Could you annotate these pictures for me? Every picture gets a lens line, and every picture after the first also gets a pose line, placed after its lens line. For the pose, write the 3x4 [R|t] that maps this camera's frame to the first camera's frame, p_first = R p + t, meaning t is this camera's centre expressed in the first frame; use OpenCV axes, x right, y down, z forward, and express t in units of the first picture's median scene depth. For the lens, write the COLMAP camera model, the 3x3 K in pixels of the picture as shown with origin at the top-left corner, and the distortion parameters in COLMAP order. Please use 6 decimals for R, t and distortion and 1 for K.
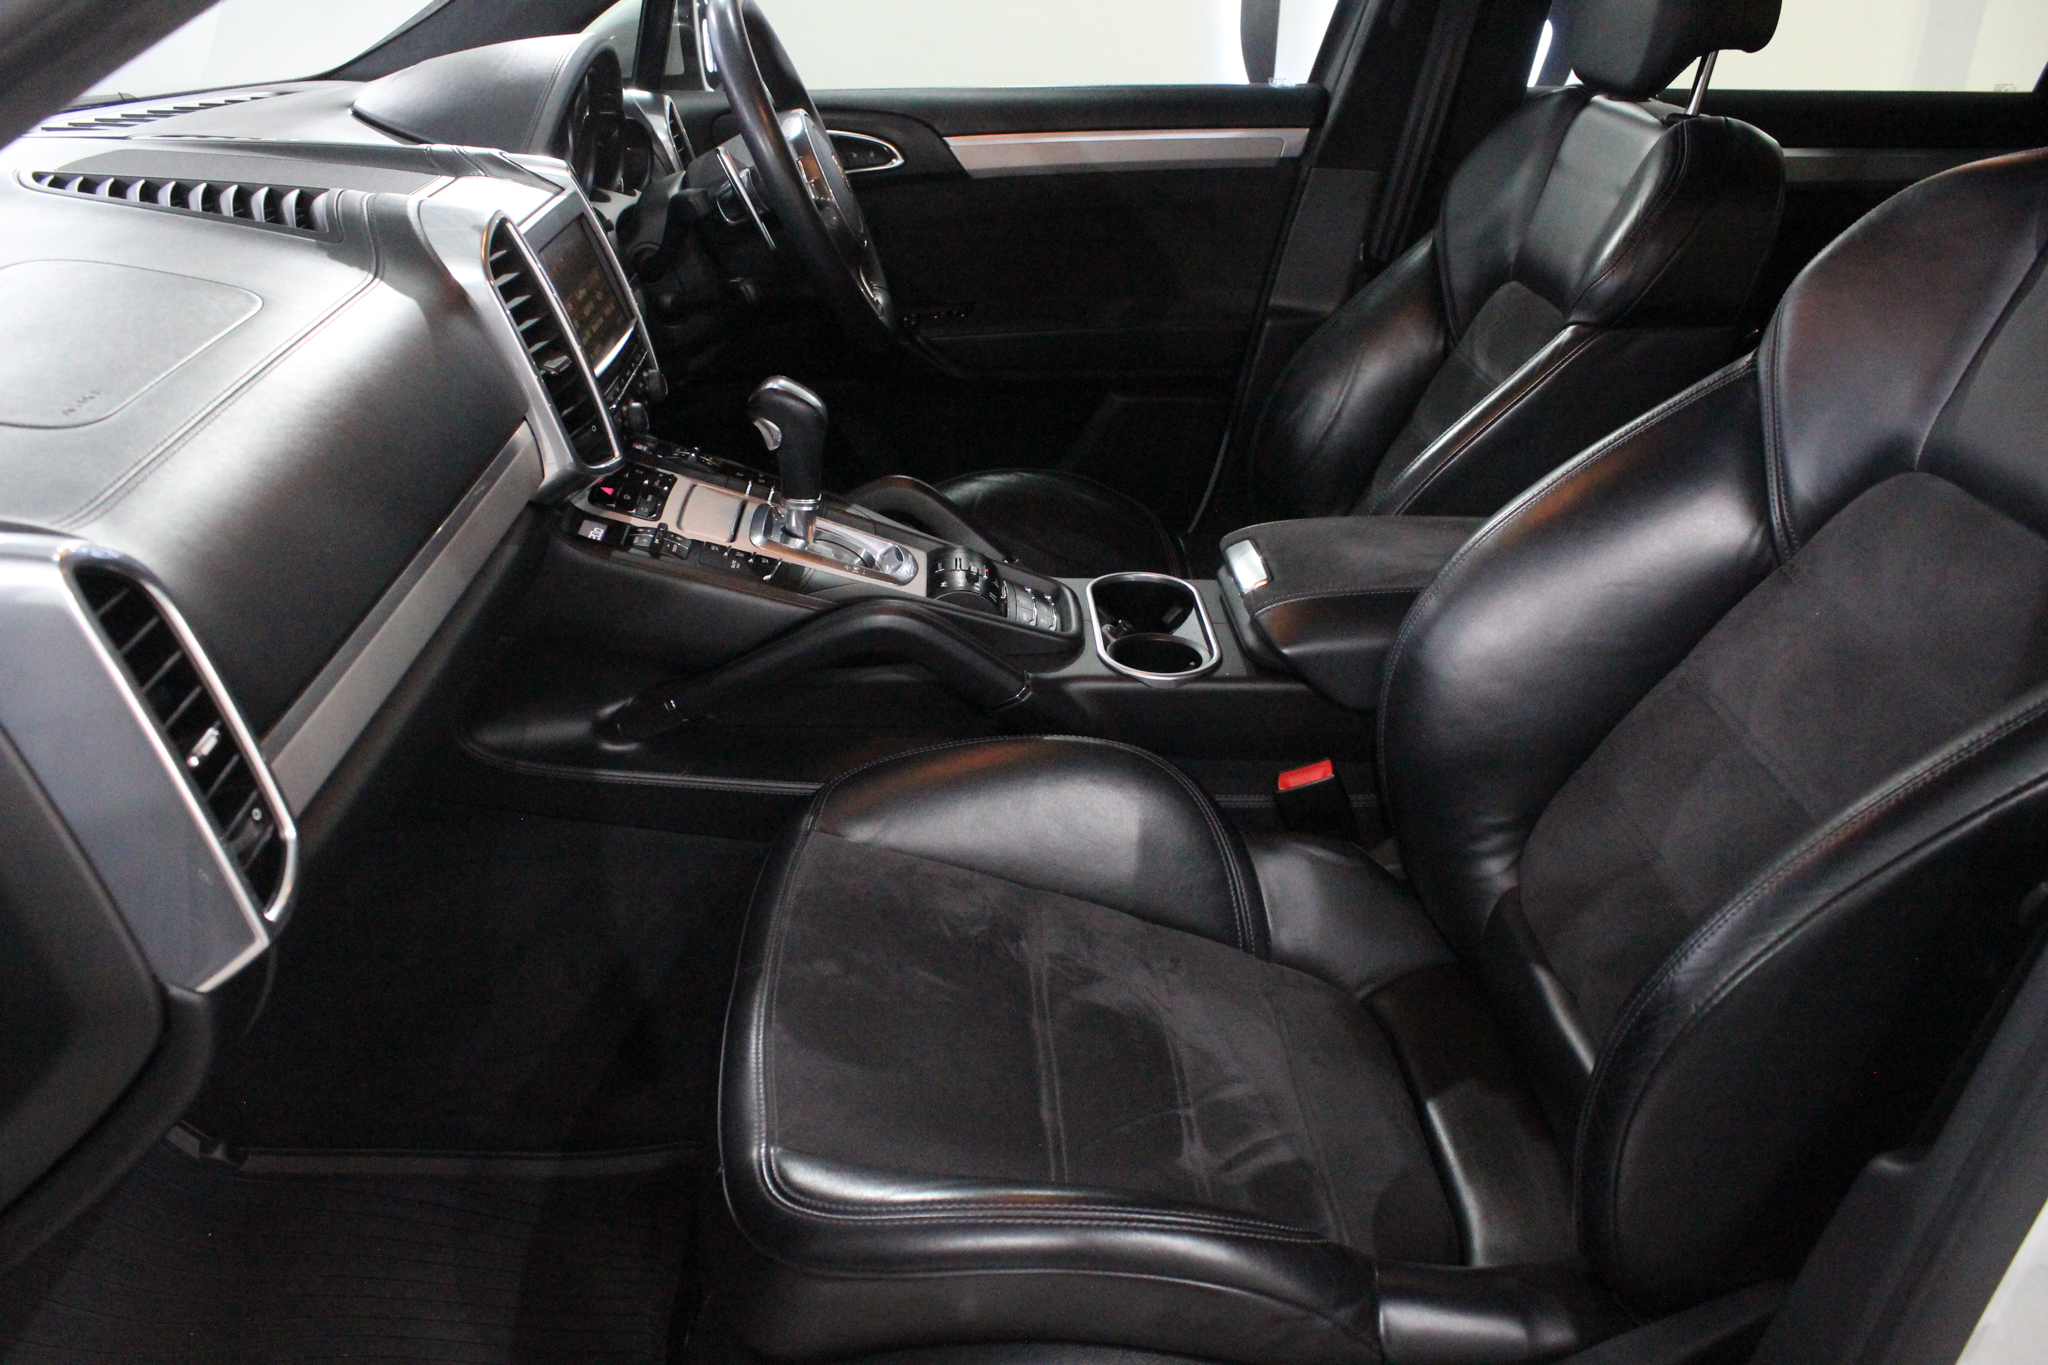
lens RADIAL K [[1713.0, 0, 1019.9], [0, 1713.0, 695.8], [0, 0, 1]] dist [-0.157703, 0.127831]
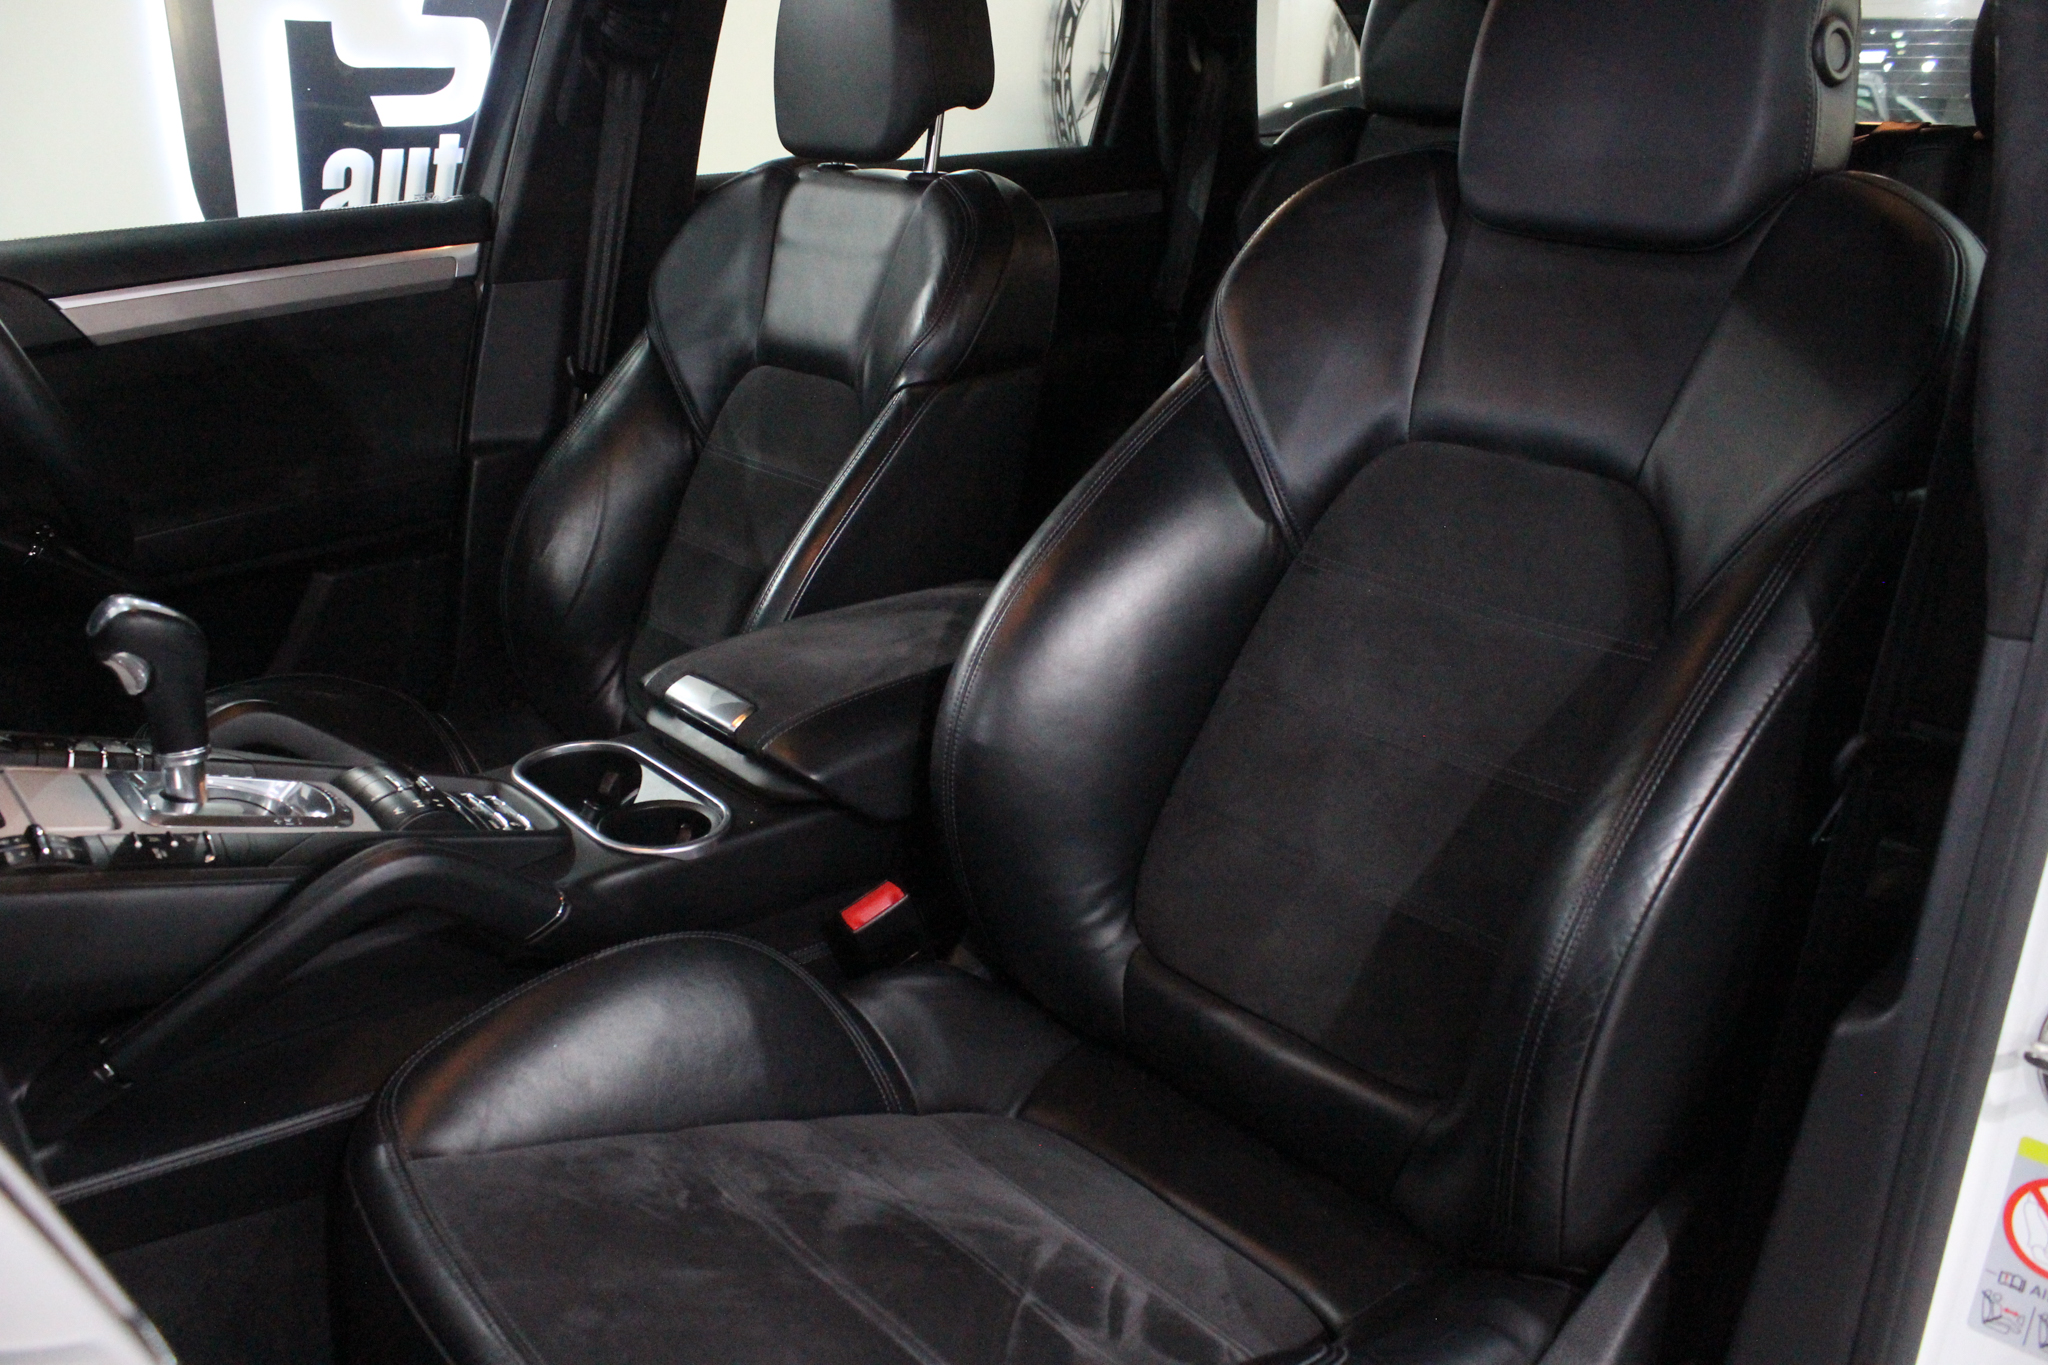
lens RADIAL K [[1713.0, 0, 1019.9], [0, 1713.0, 695.8], [0, 0, 1]] dist [-0.157703, 0.127831]
pose [[0.782674, -0.230999, 0.577979, -0.253724], [0.277736, 0.960626, 0.007833, -0.042349], [-0.557031, 0.154395, 0.816014, 0.200402]]
